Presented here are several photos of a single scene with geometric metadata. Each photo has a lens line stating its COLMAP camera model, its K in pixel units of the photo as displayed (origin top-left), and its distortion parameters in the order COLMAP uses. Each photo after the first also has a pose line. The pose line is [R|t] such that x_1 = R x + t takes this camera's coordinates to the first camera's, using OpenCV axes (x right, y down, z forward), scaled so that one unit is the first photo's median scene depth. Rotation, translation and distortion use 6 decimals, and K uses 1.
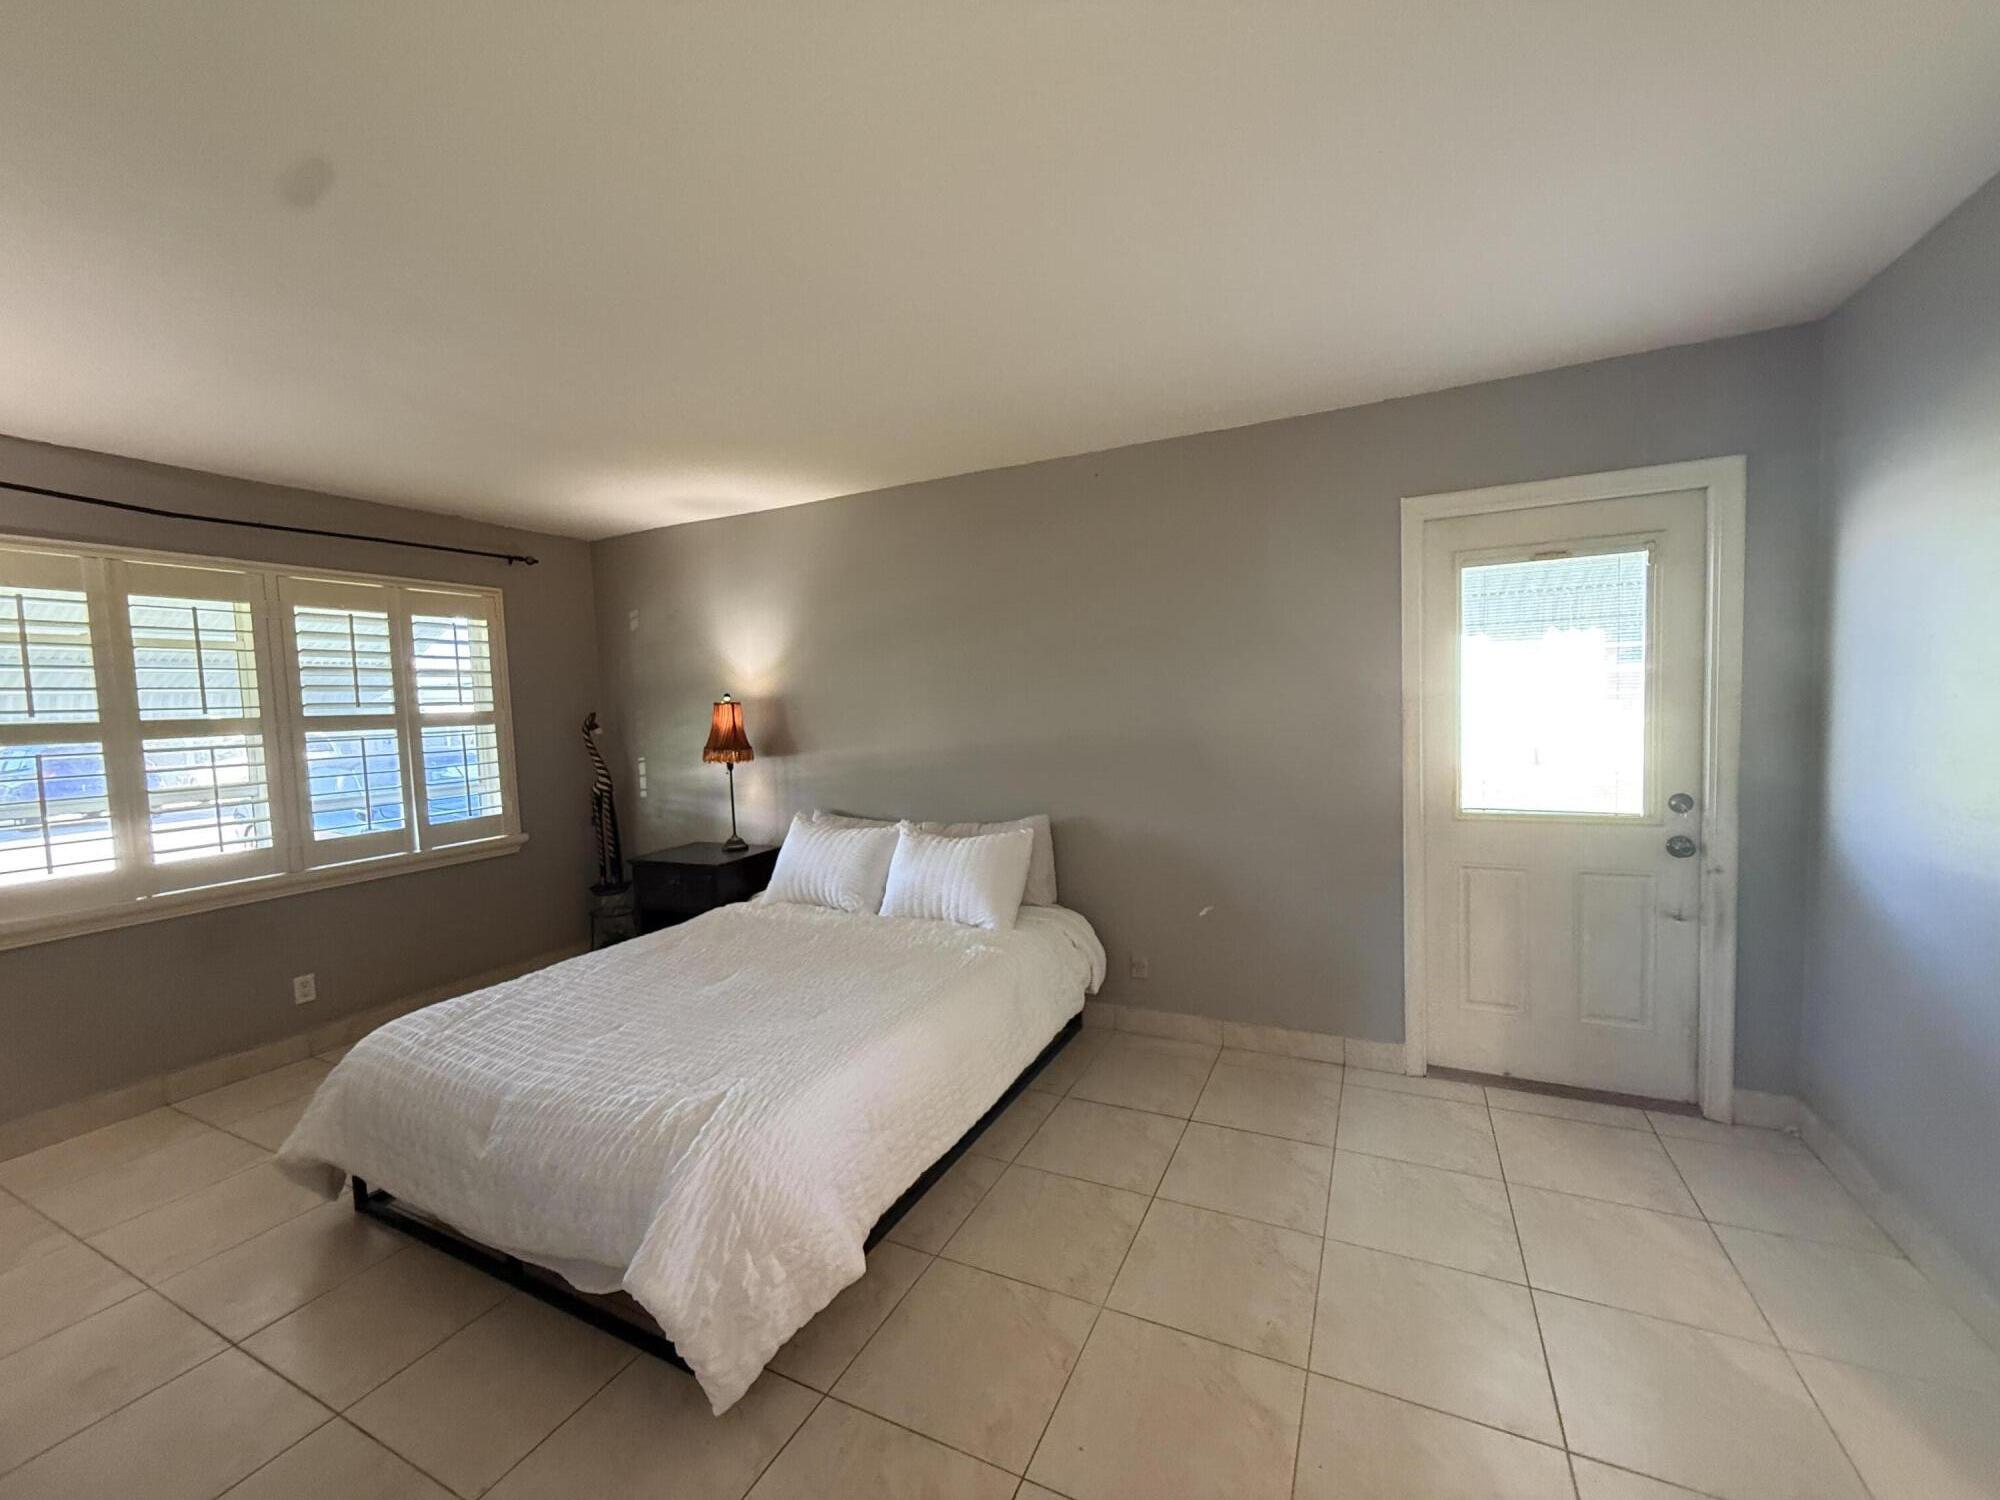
lens RADIAL K [[801.8, 0, 1007.1], [0, 801.8, 750.0], [0, 0, 1]] dist [0.001234, -0.000160]
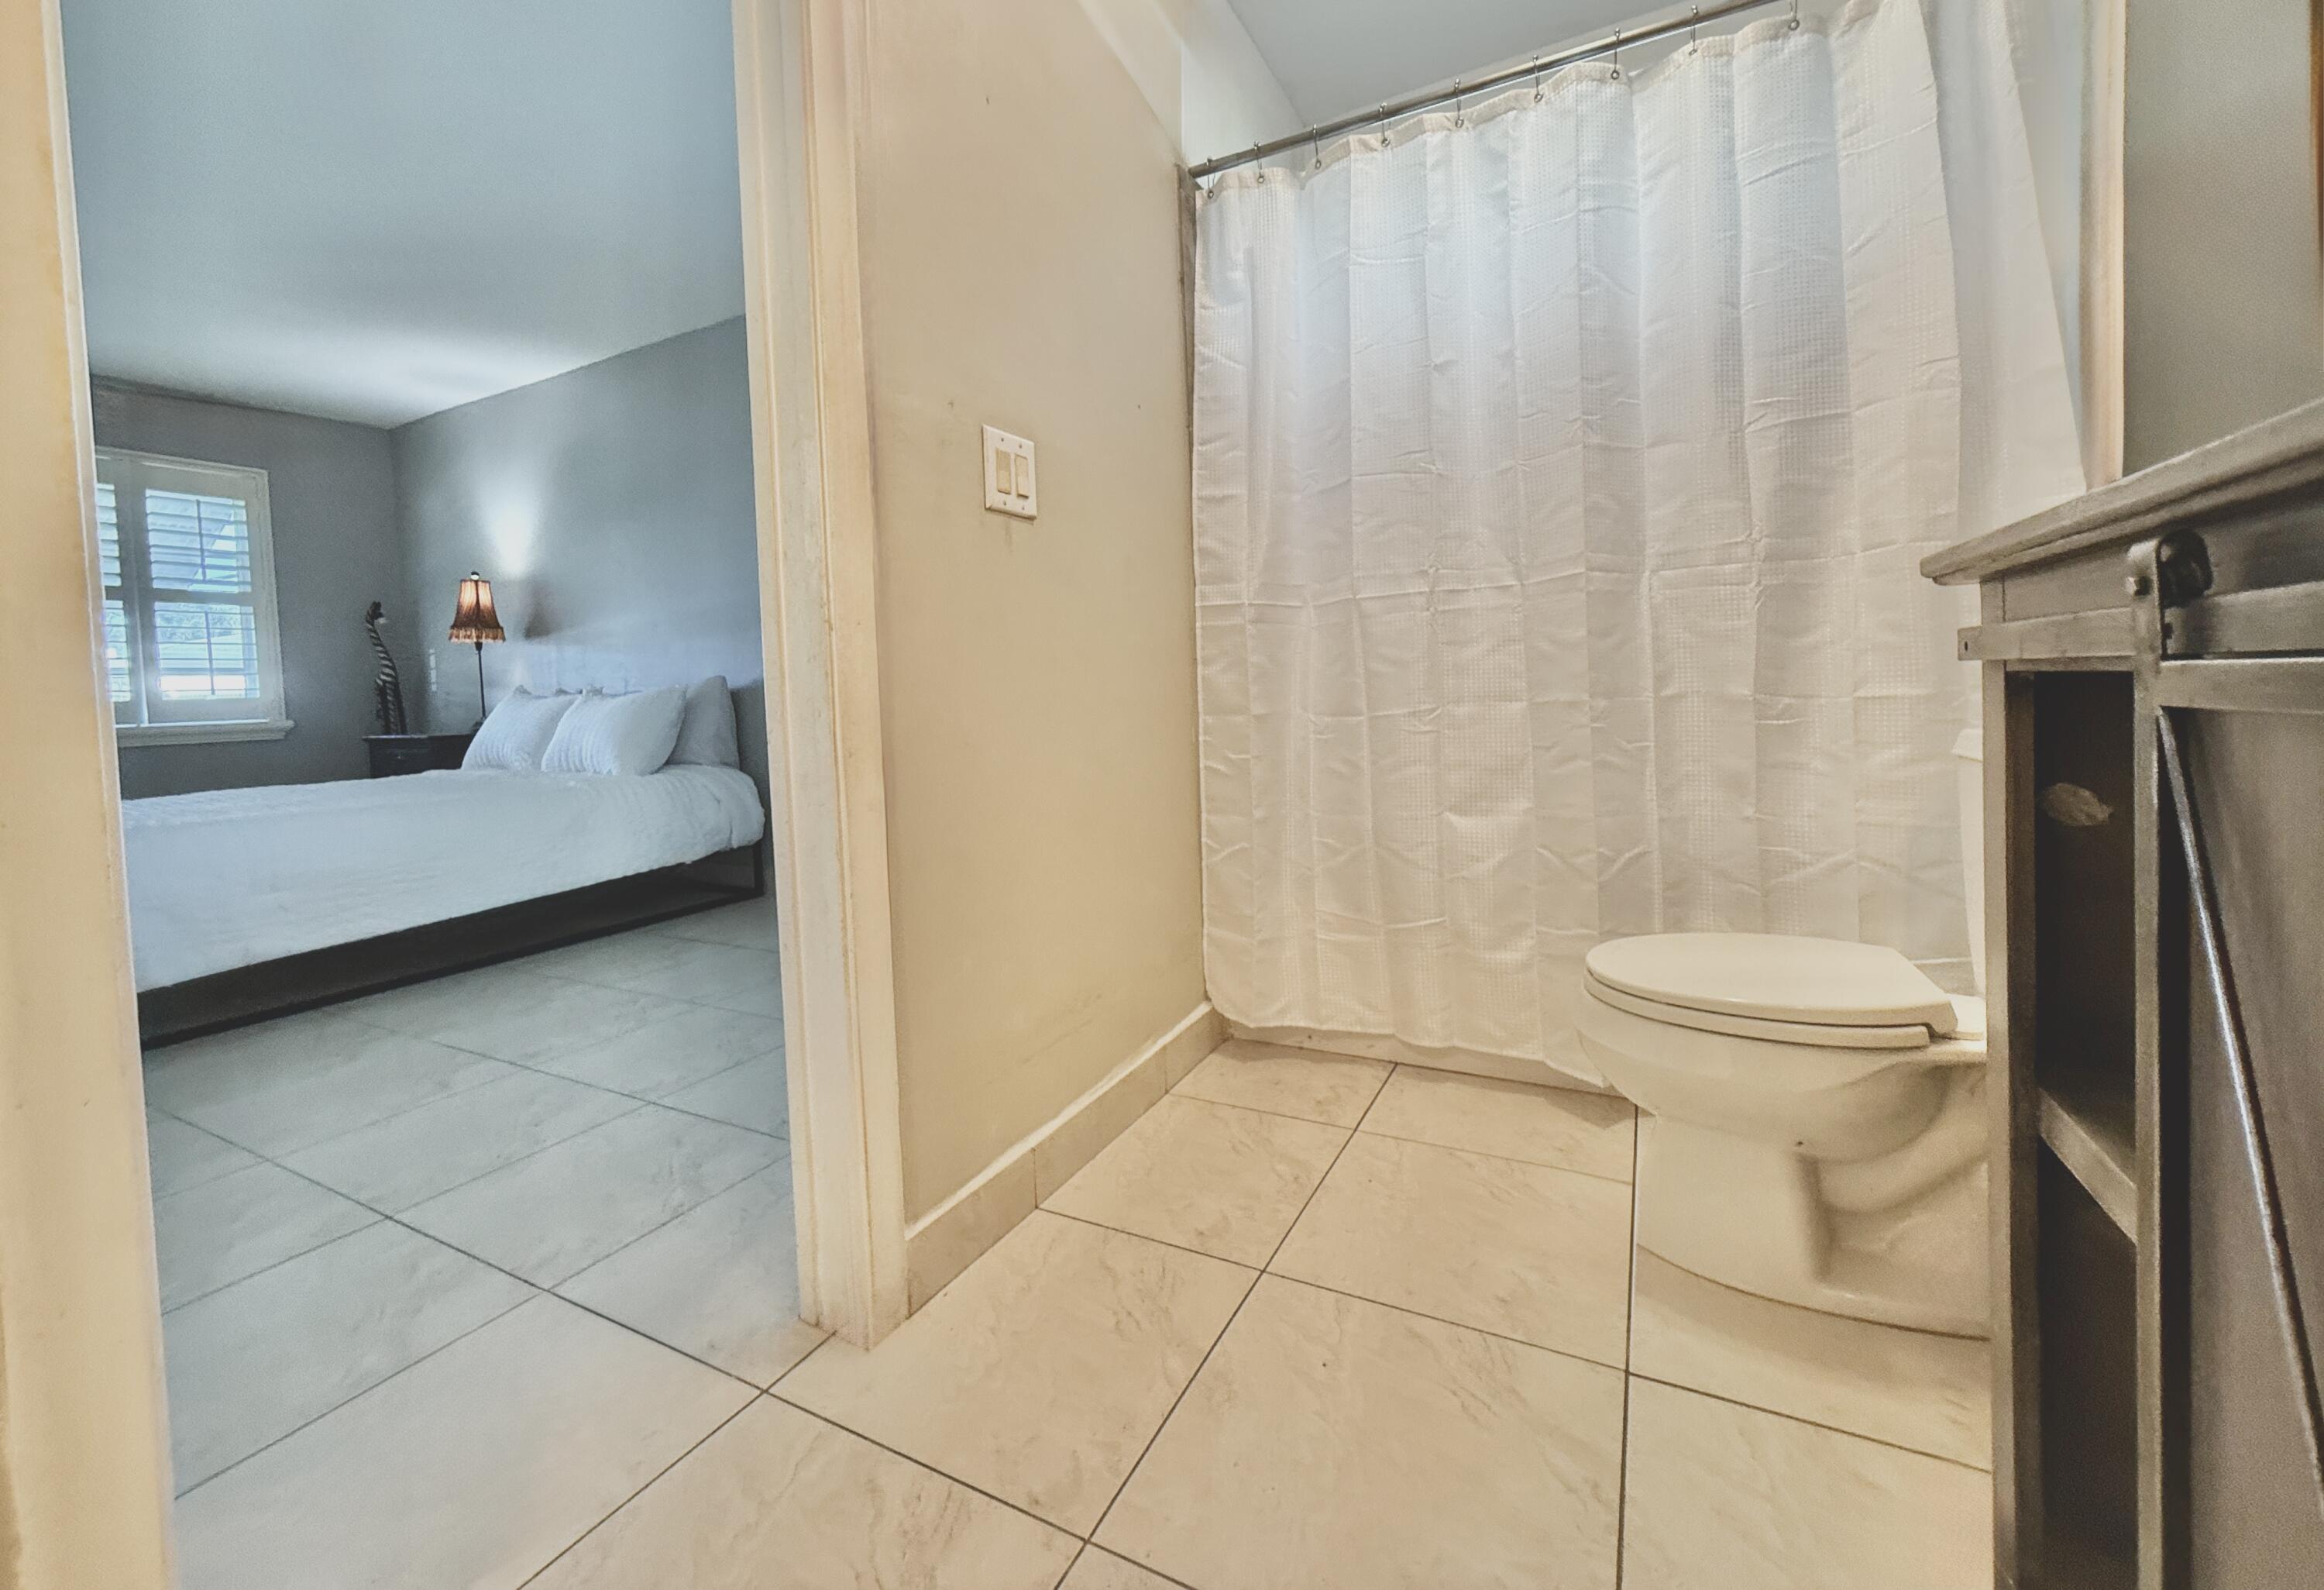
lens RADIAL K [[956.9, 0, 1200.1], [0, 956.9, 729.1], [0, 0, 1]] dist [-0.009143, 0.000157]
pose [[0.999806, 0.000848, -0.019693, 0.559560], [-0.001113, 0.999909, -0.013457, 0.136292], [0.019680, 0.013477, 0.999715, -0.141613]]
